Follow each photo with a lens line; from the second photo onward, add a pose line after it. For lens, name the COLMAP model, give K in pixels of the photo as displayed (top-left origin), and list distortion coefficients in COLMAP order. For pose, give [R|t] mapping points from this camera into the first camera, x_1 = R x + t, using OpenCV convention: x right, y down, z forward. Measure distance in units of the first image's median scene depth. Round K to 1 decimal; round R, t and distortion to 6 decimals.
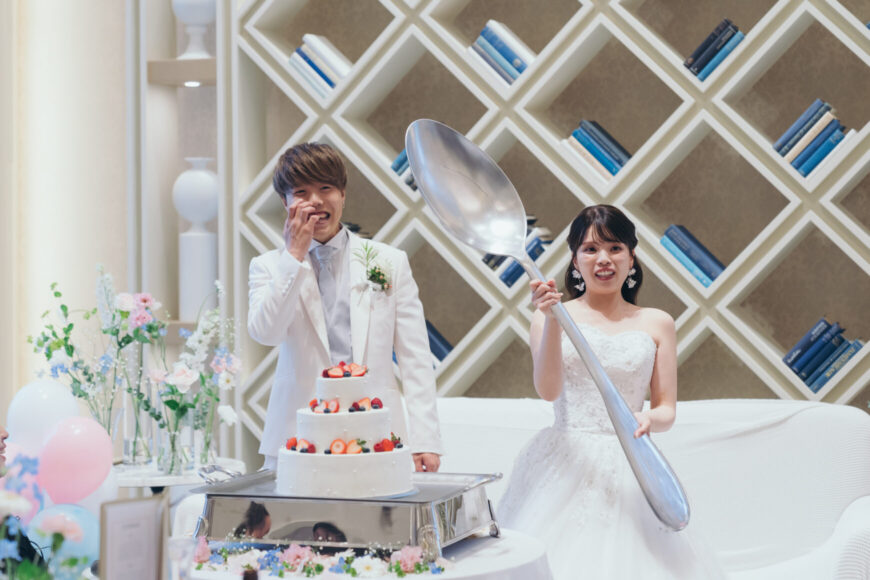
lens RADIAL K [[1694.7, 0, 428.1], [0, 1694.7, 288.3], [0, 0, 1]] dist [-0.016710, 0.000000]
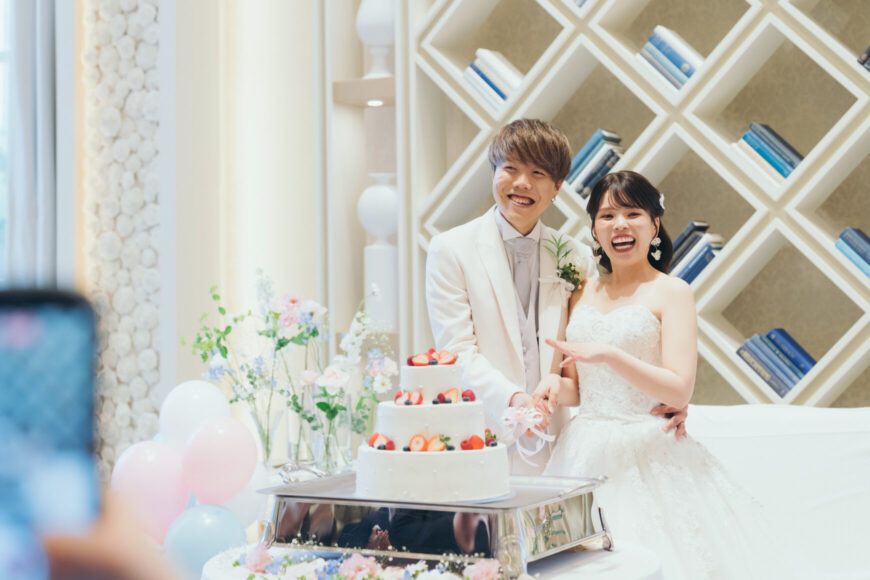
lens RADIAL K [[1432.5, 0, 437.9], [0, 1432.5, 282.7], [0, 0, 1]] dist [-0.001863, 0.000000]
pose [[0.986478, -0.005629, -0.163797, 0.047484], [0.000365, 0.999483, -0.032146, 0.020261], [0.163894, 0.031651, 0.985970, 0.157731]]
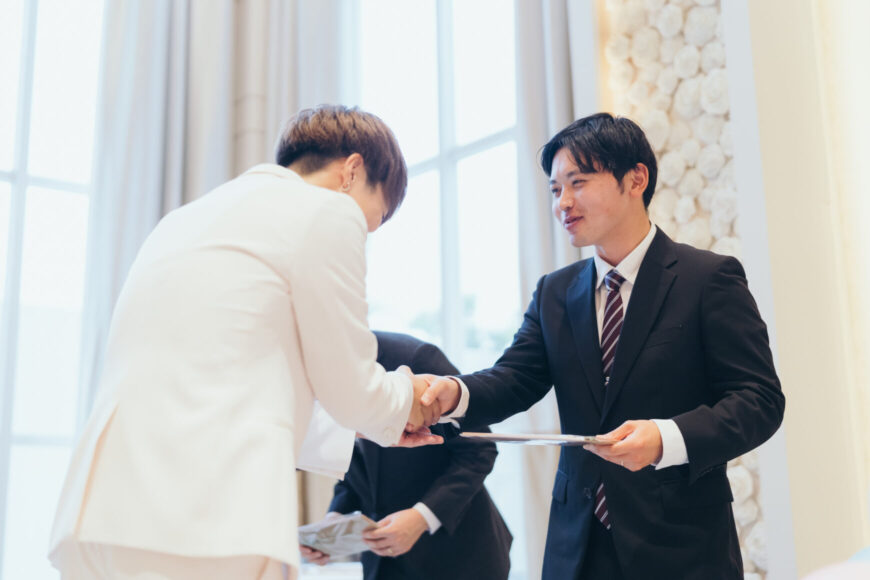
lens RADIAL K [[1202.1, 0, 429.3], [0, 1202.1, 248.0], [0, 0, 1]] dist [-0.038862, 0.000000]
pose [[0.854136, -0.128541, -0.503913, -0.172367], [0.006924, 0.971697, -0.236130, 0.068684], [0.520003, 0.198198, 0.830851, 0.628113]]
